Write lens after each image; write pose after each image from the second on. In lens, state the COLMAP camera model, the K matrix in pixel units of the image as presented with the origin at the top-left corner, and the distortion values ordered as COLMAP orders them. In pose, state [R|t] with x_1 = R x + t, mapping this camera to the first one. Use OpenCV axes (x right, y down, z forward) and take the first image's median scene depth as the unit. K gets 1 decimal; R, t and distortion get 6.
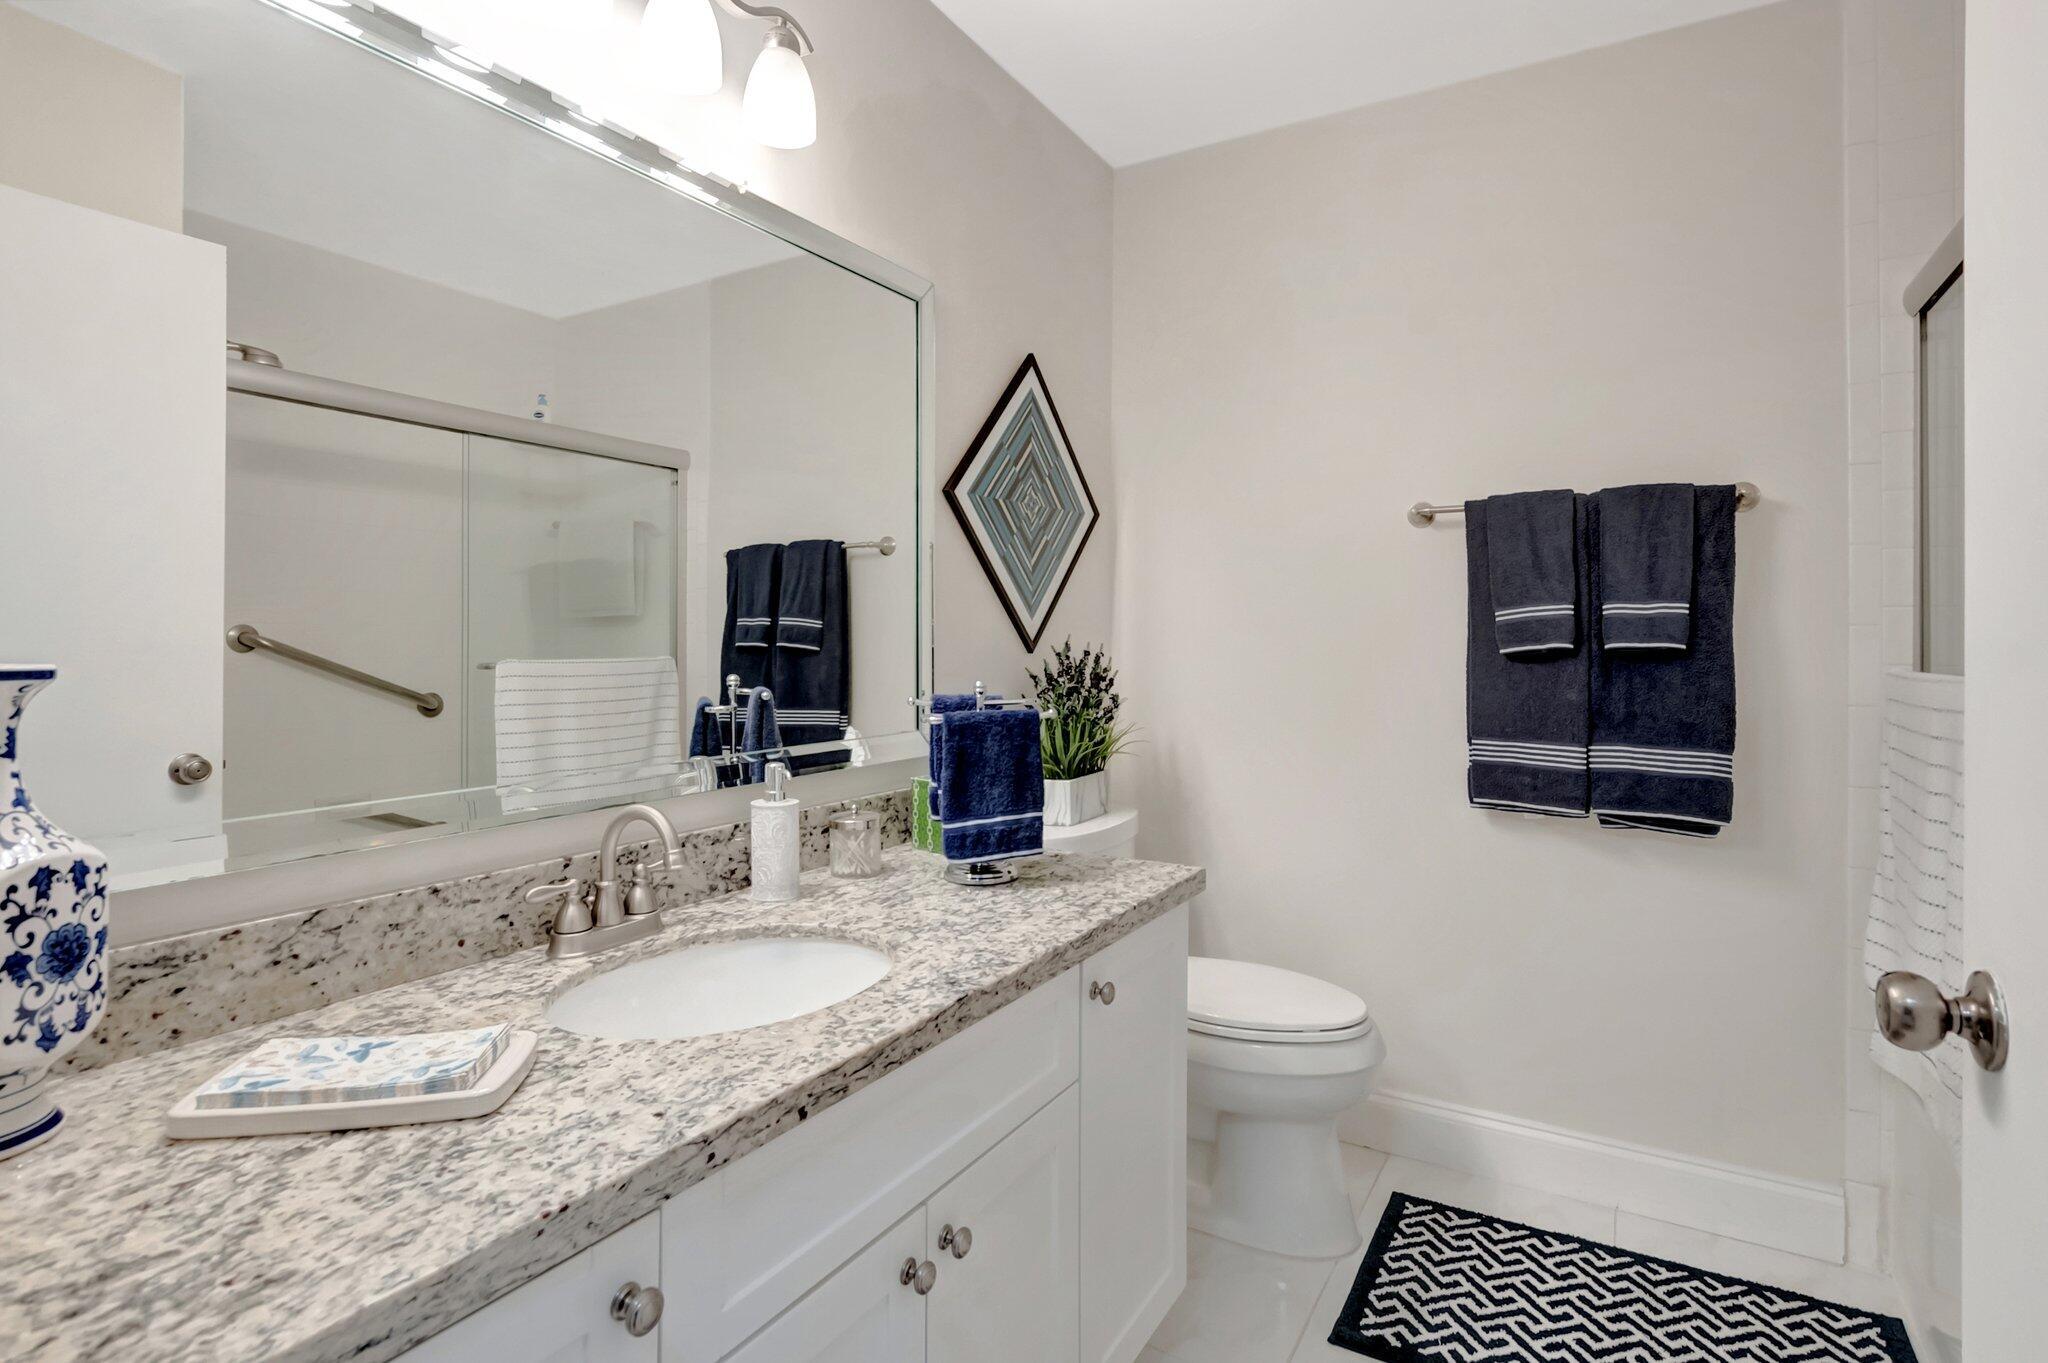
lens RADIAL K [[1015.2, 0, 1029.8], [0, 1015.2, 641.9], [0, 0, 1]] dist [-0.010192, -0.000176]
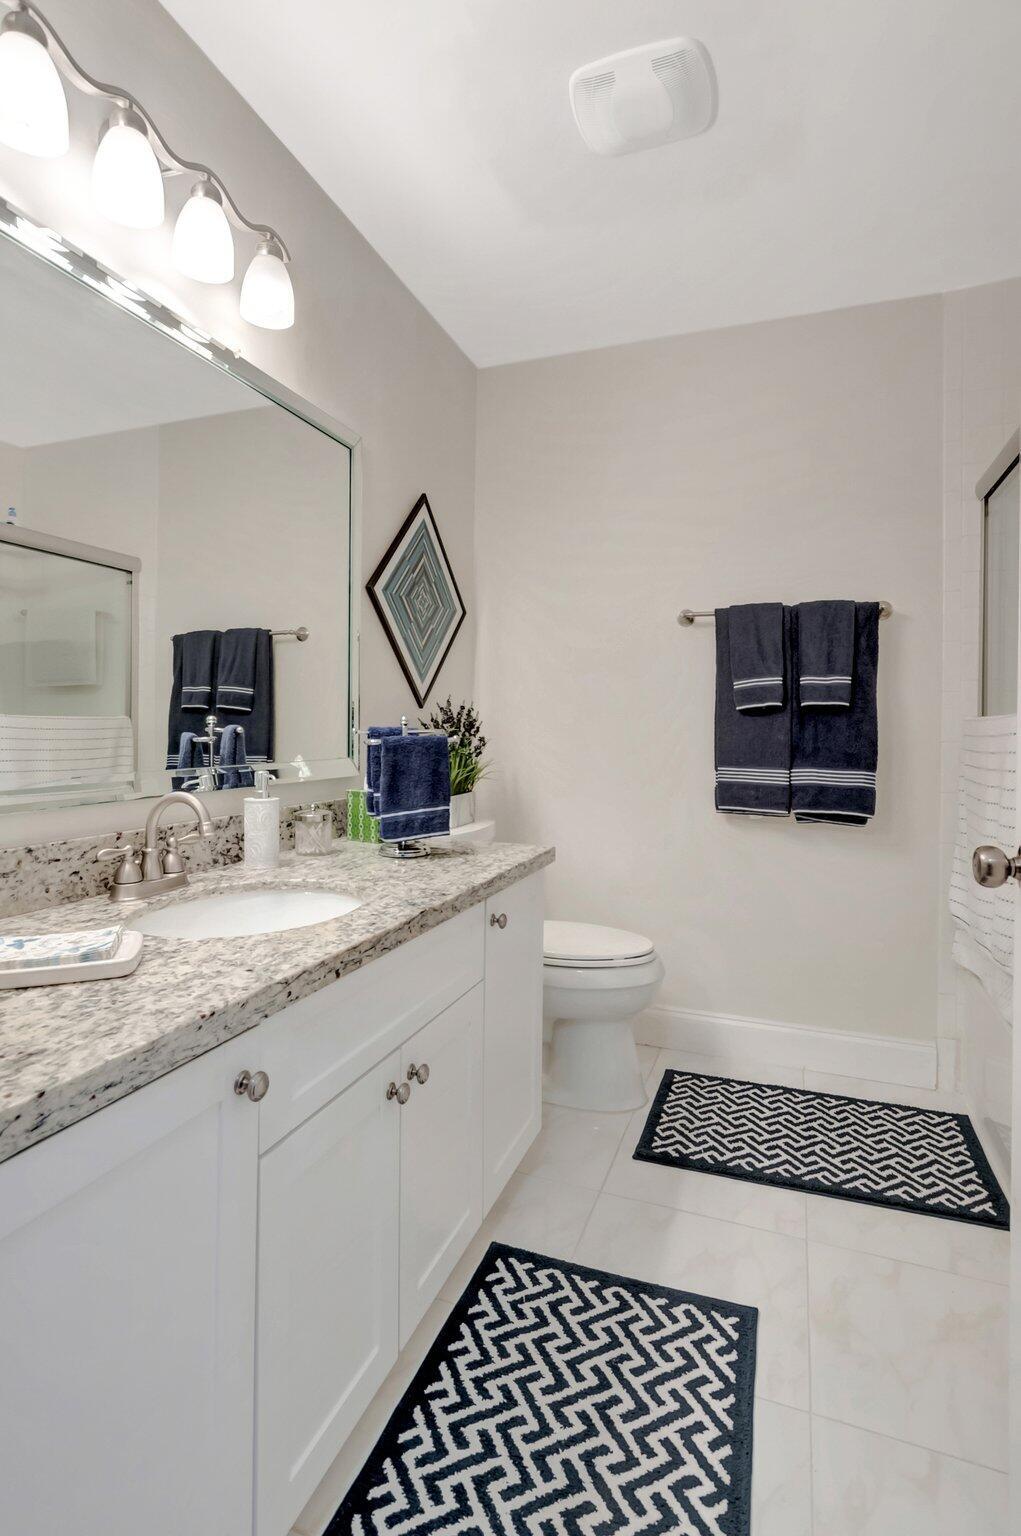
lens RADIAL K [[761.4, 0, 506.6], [0, 761.4, 735.8], [0, 0, 1]] dist [-0.010192, -0.000176]
pose [[0.984609, 0.004924, 0.174702, -0.085582], [-0.006755, 0.999928, 0.009884, 0.048864], [-0.174641, -0.010911, 0.984572, -0.072154]]
